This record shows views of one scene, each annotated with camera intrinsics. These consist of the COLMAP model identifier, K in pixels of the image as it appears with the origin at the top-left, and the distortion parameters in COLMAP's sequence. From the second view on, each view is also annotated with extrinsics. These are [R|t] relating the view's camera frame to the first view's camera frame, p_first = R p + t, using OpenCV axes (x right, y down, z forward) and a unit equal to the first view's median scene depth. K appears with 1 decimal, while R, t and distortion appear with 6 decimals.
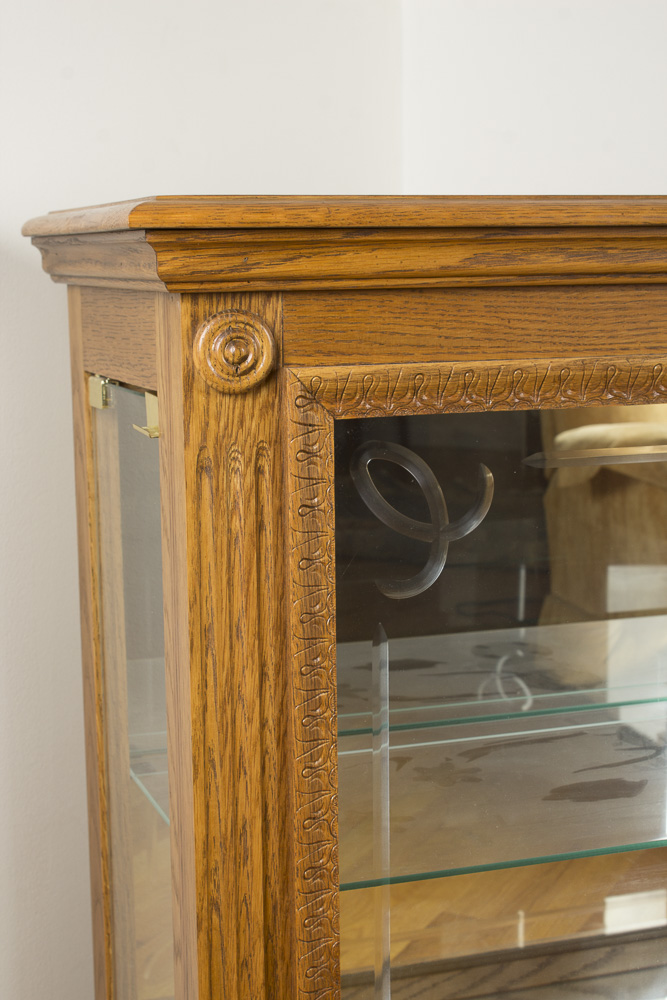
lens RADIAL K [[1675.7, 0, 333.5], [0, 1675.7, 500.0], [0, 0, 1]] dist [-0.021303, 0.071184]
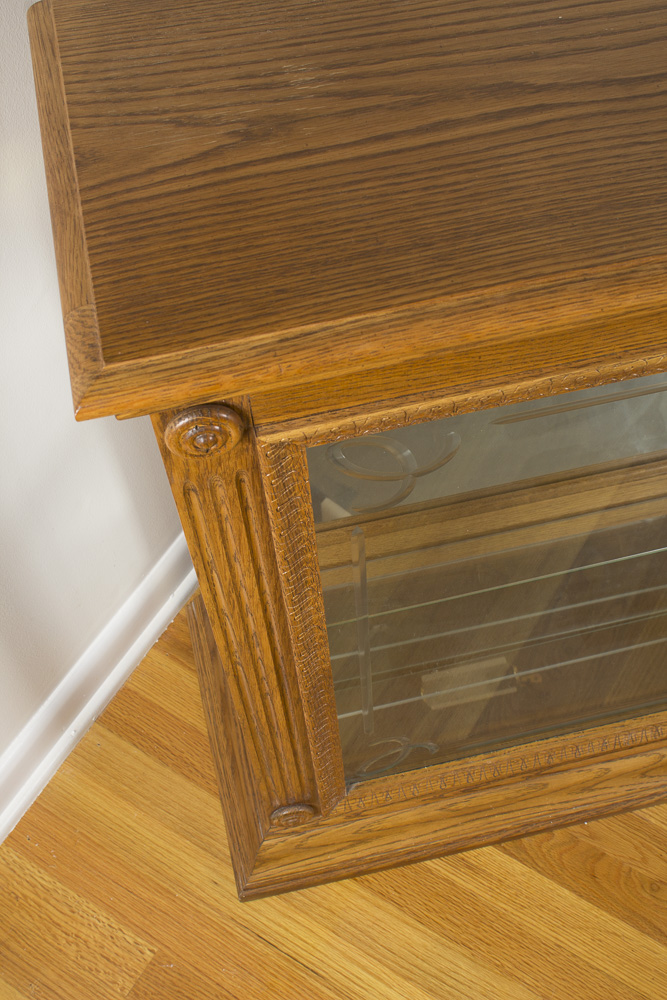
lens RADIAL K [[1197.9, 0, 333.5], [0, 1197.9, 500.0], [0, 0, 1]] dist [-0.113343, 0.195167]
pose [[0.992674, 0.076610, -0.093436, 0.092913], [0.019253, 0.663128, 0.748258, -0.603486], [0.119284, -0.744575, 0.656795, 0.459936]]
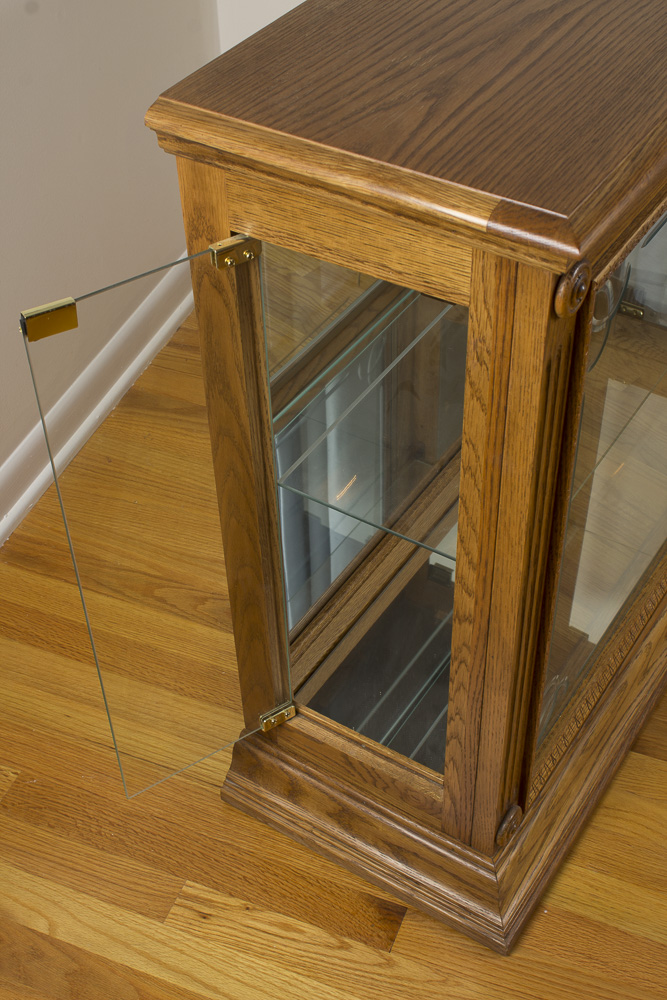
lens RADIAL K [[1338.3, 0, 333.5], [0, 1338.3, 500.0], [0, 0, 1]] dist [-0.041080, 0.048631]
pose [[0.789035, -0.428693, 0.440053, -0.709282], [0.106922, 0.801185, 0.588787, -0.567937], [-0.604973, -0.417522, 0.677999, 0.322290]]
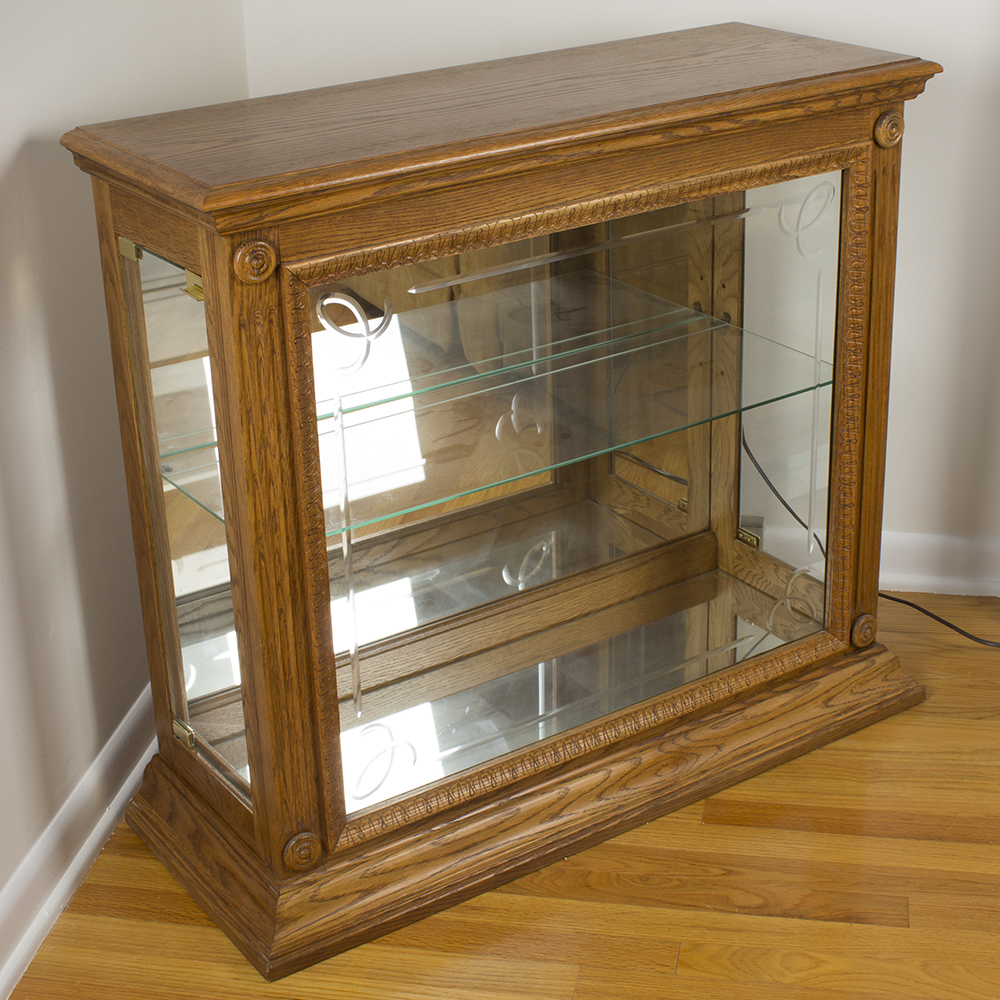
lens RADIAL K [[1874.4, 0, 496.1], [0, 1874.4, 443.4], [0, 0, 1]] dist [-0.083922, -0.081065]
pose [[0.965514, -0.114904, 0.233624, -0.288081], [0.055948, 0.967946, 0.244846, -0.360398], [-0.254269, -0.223331, 0.940994, -0.949078]]
